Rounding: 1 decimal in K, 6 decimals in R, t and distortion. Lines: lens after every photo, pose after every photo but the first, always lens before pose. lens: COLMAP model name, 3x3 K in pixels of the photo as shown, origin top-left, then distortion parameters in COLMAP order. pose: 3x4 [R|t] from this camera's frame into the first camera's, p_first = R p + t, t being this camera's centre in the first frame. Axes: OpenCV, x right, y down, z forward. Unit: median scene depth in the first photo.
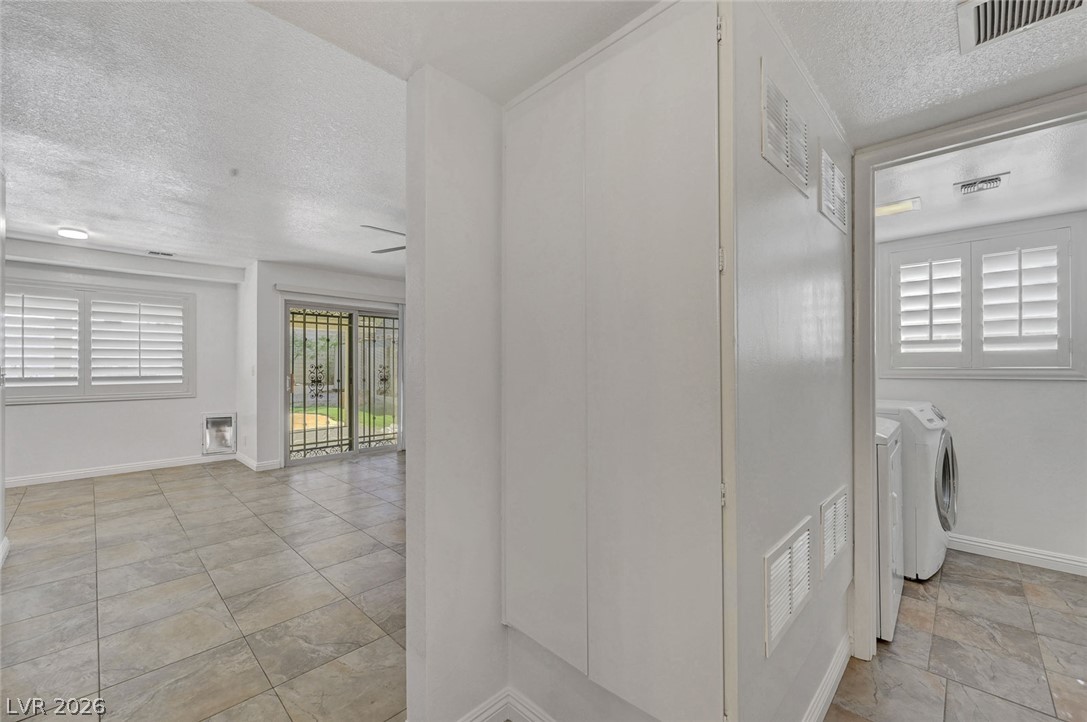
lens RADIAL K [[440.5, 0, 550.4], [0, 440.5, 361.9], [0, 0, 1]] dist [0.002871, -0.002018]
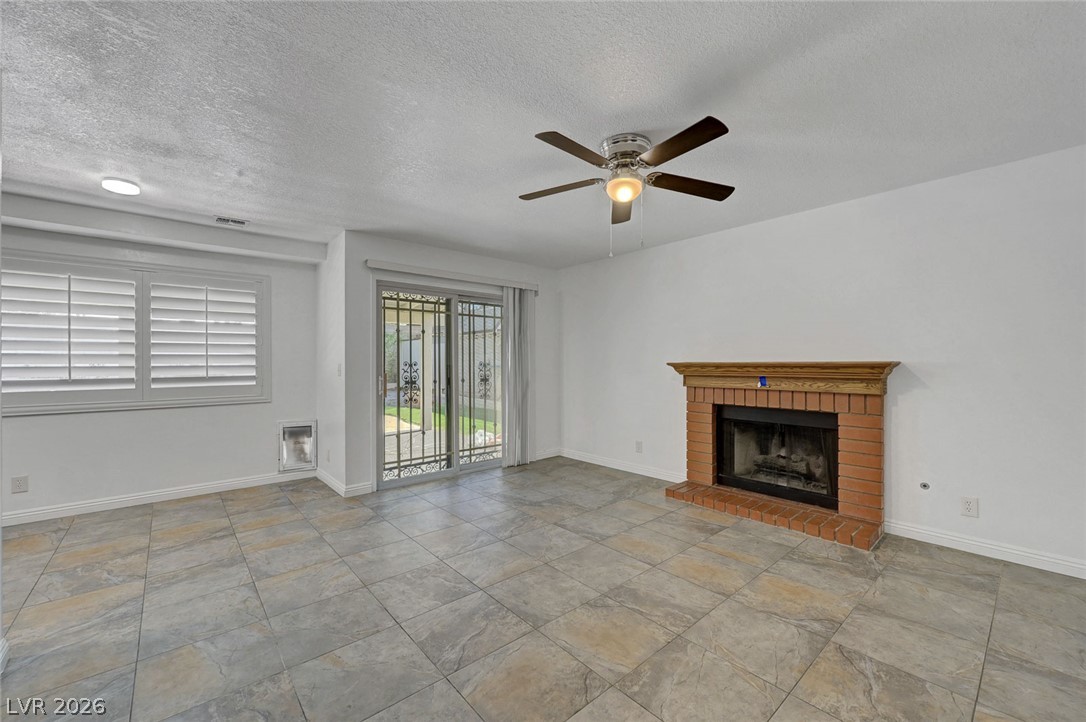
lens RADIAL K [[440.1, 0, 551.1], [0, 440.1, 357.8], [0, 0, 1]] dist [0.002871, -0.002018]
pose [[0.995734, -0.004886, -0.092142, -0.243954], [0.004703, 0.999987, -0.002205, 0.002581], [0.092152, 0.001763, 0.995743, 0.271151]]
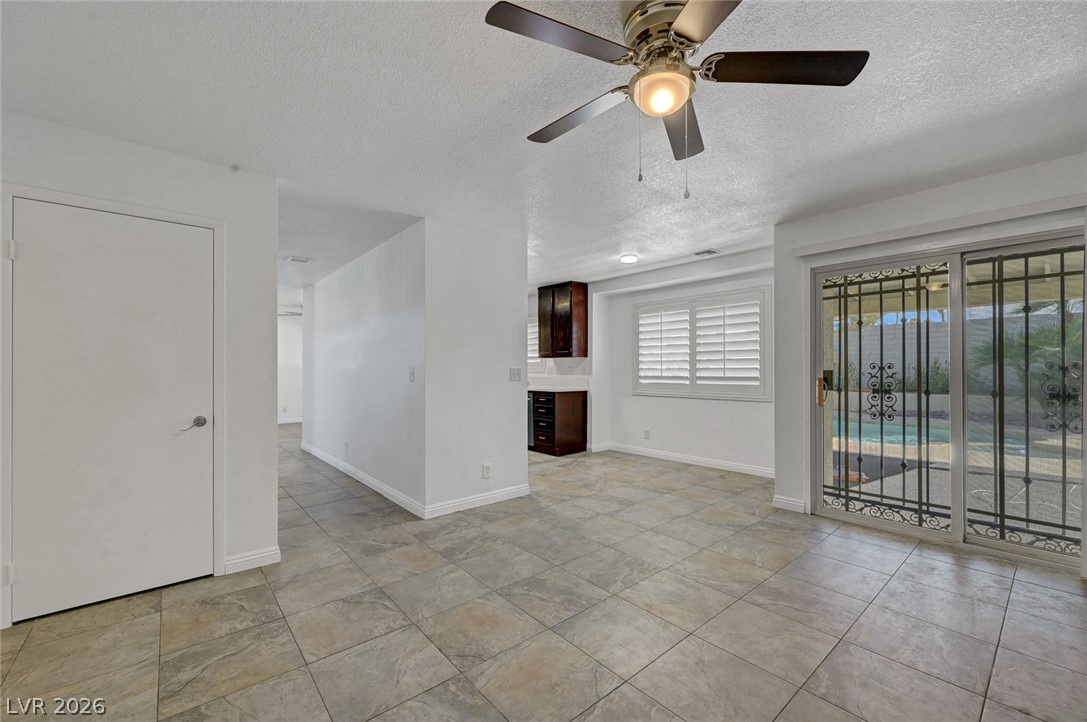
lens RADIAL K [[440.5, 0, 540.0], [0, 440.5, 367.3], [0, 0, 1]] dist [0.002871, -0.002018]
pose [[-0.115061, -0.002077, -0.993356, 0.131284], [0.014247, 0.999892, -0.003741, 0.008797], [0.993256, -0.014583, -0.115019, 0.737077]]
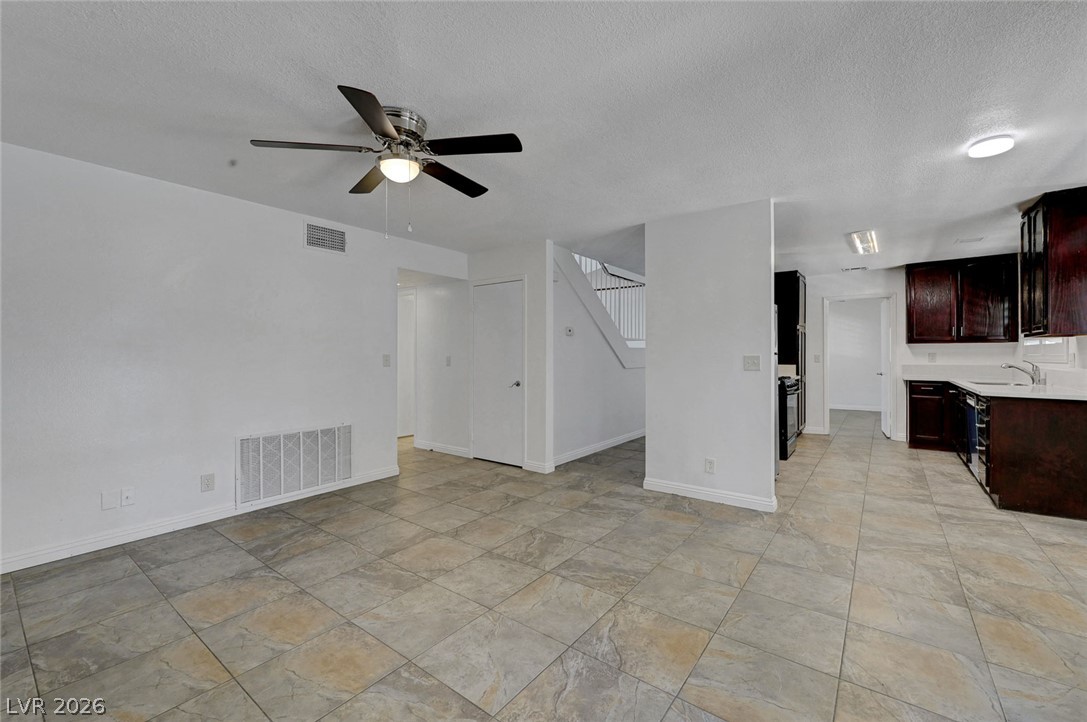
lens RADIAL K [[440.5, 0, 548.3], [0, 440.5, 352.5], [0, 0, 1]] dist [0.002871, -0.002018]
pose [[-0.993793, 0.002733, -0.111209, -0.312261], [0.004631, 0.999848, -0.016820, 0.012948], [0.111146, -0.017230, -0.993655, 1.279058]]
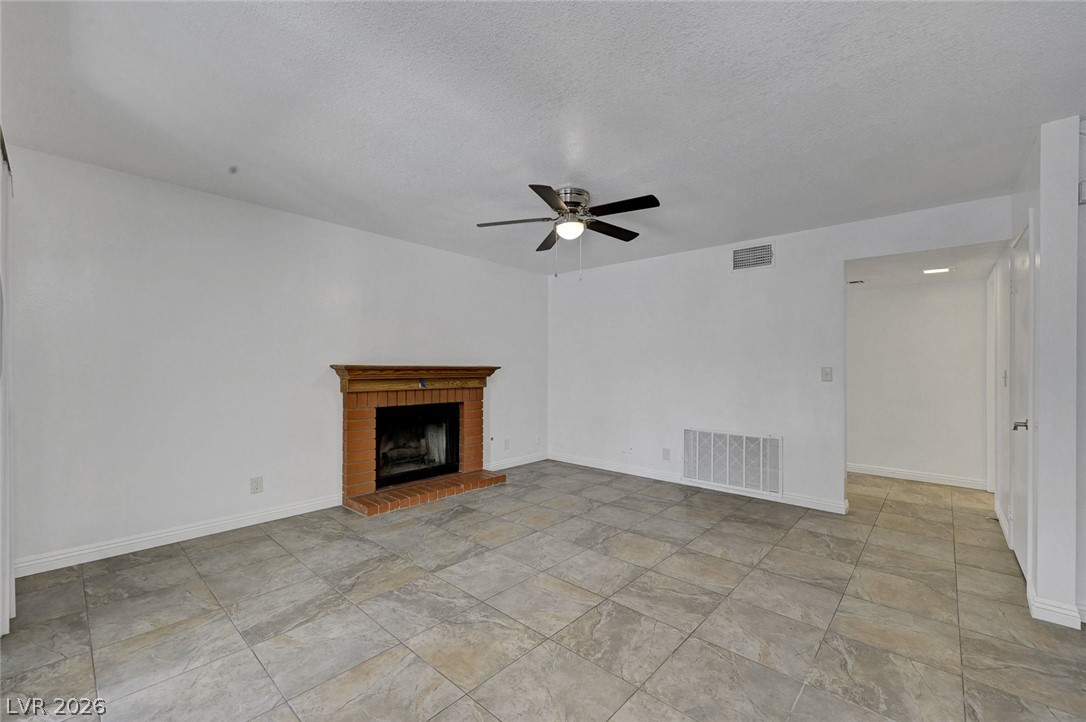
lens RADIAL K [[440.1, 0, 549.8], [0, 440.1, 359.9], [0, 0, 1]] dist [0.002871, -0.002018]
pose [[-0.038405, 0.018479, 0.999091, -0.854894], [-0.015765, 0.999693, -0.019096, 0.010526], [-0.999138, -0.016484, -0.038102, 0.844234]]
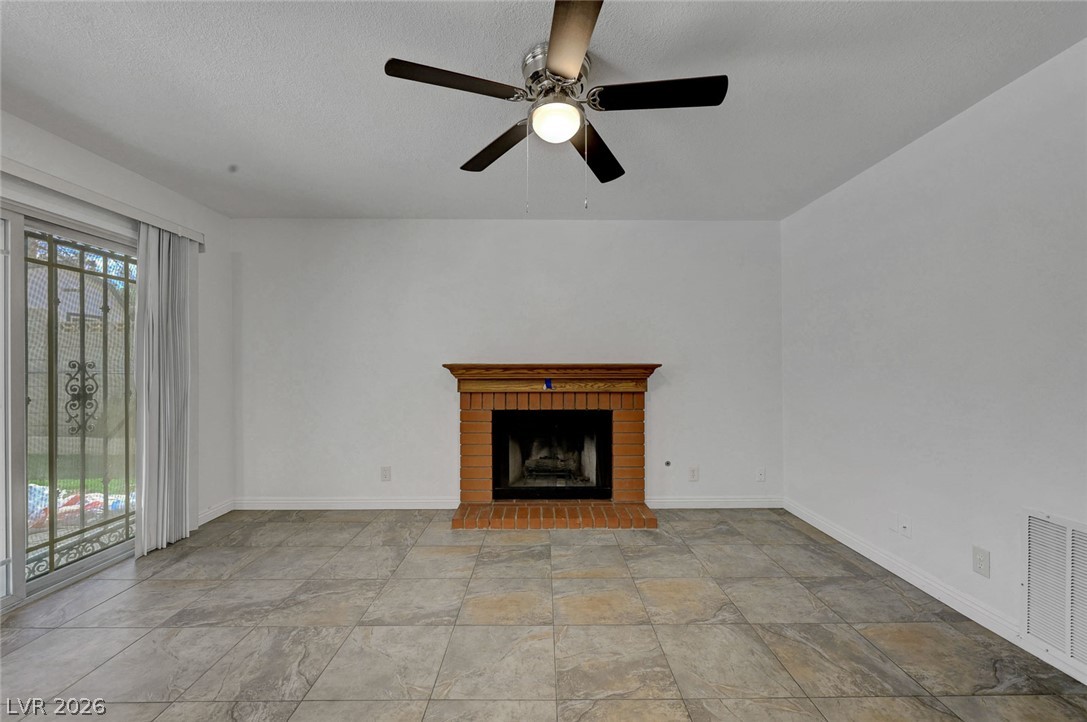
lens RADIAL K [[440.5, 0, 551.7], [0, 440.5, 360.8], [0, 0, 1]] dist [0.002871, -0.002018]
pose [[0.714153, 0.007557, 0.699949, -0.472674], [-0.006065, 0.999971, -0.004609, 0.007066], [-0.699964, -0.000953, 0.714178, 0.525568]]
